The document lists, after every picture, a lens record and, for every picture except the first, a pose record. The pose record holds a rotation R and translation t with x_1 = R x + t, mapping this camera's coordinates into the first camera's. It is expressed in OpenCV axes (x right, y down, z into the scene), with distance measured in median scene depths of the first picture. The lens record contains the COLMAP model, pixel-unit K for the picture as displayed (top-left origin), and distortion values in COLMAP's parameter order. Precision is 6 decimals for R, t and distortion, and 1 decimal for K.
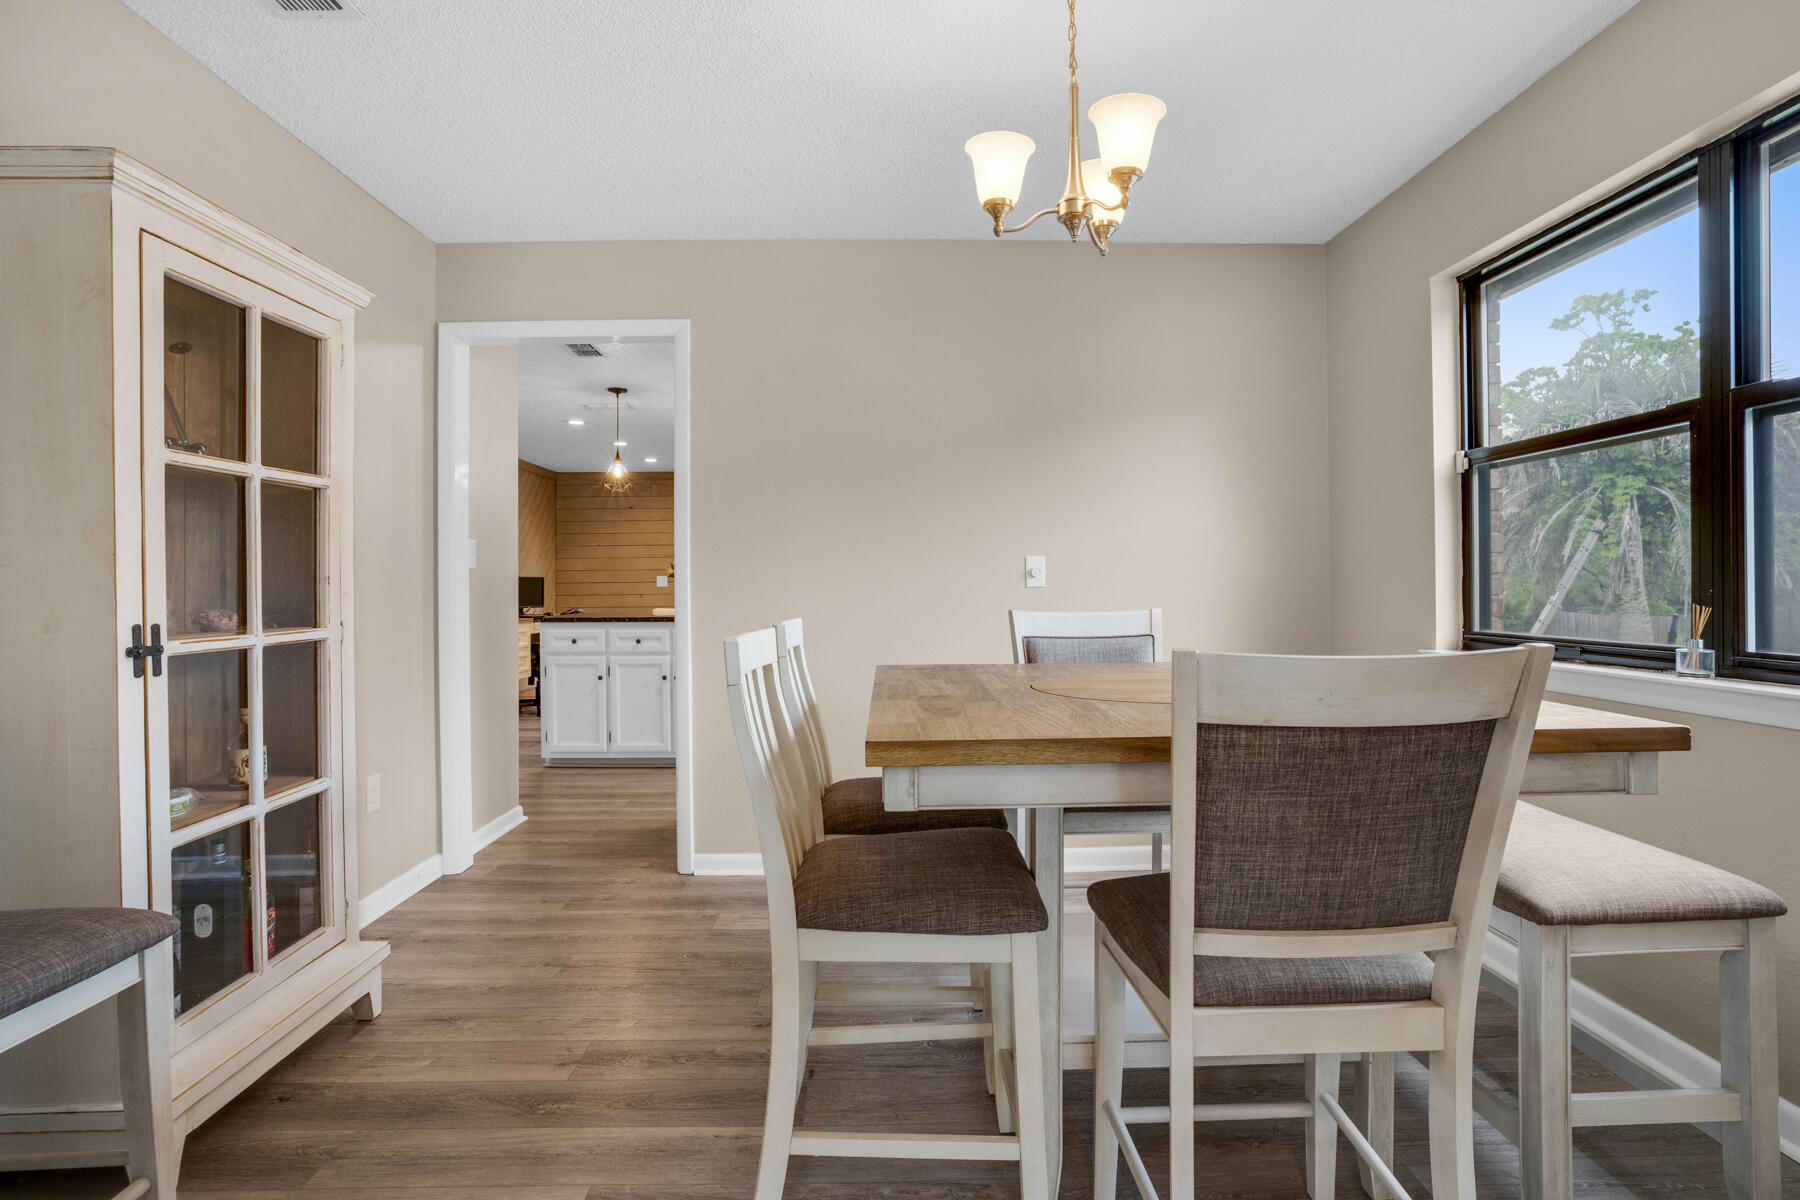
lens RADIAL K [[923.9, 0, 897.6], [0, 923.9, 588.8], [0, 0, 1]] dist [-0.024641, 0.002007]
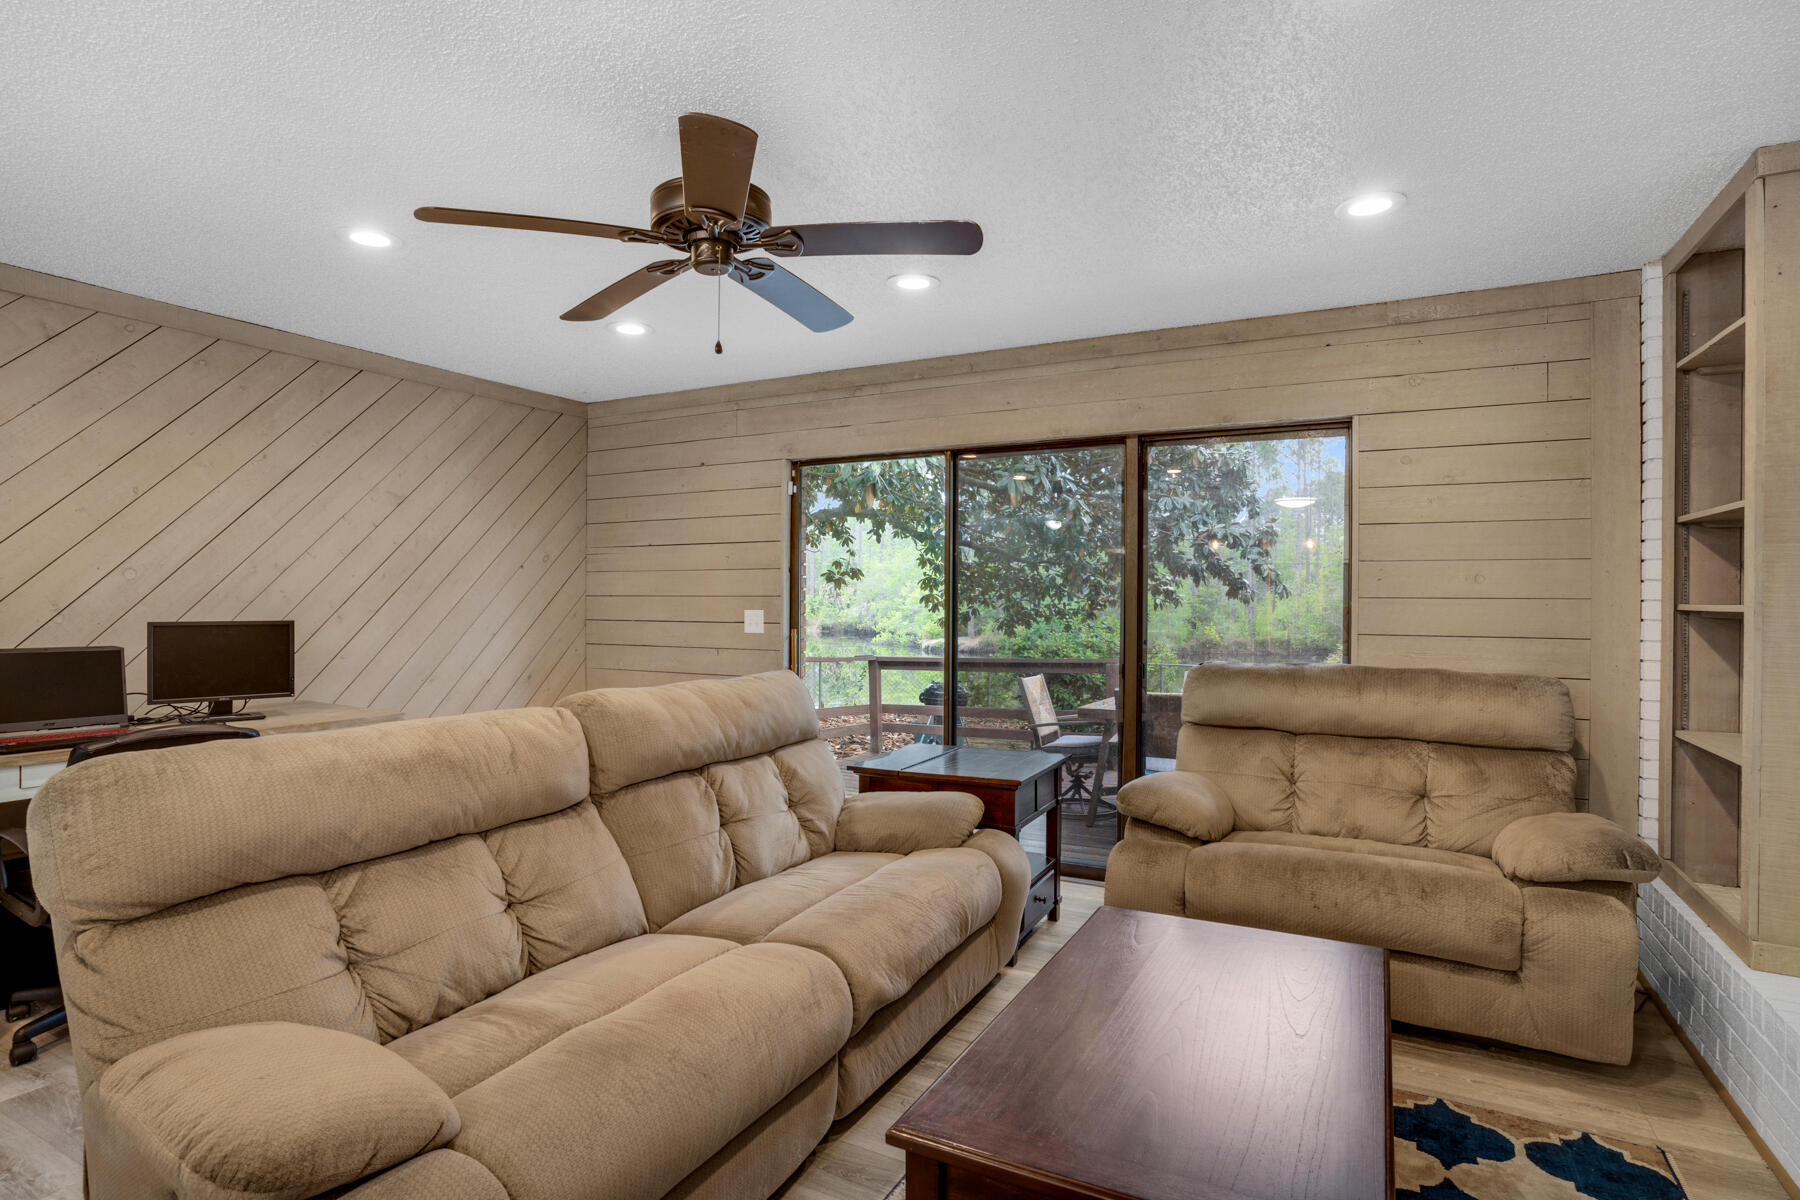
lens RADIAL K [[923.9, 0, 907.8], [0, 923.9, 600.8], [0, 0, 1]] dist [-0.024641, 0.002007]
pose [[0.876202, 0.006351, -0.481902, 0.030885], [-0.014440, 0.999810, -0.013079, -0.013365], [0.481727, 0.018419, 0.876128, 0.638668]]
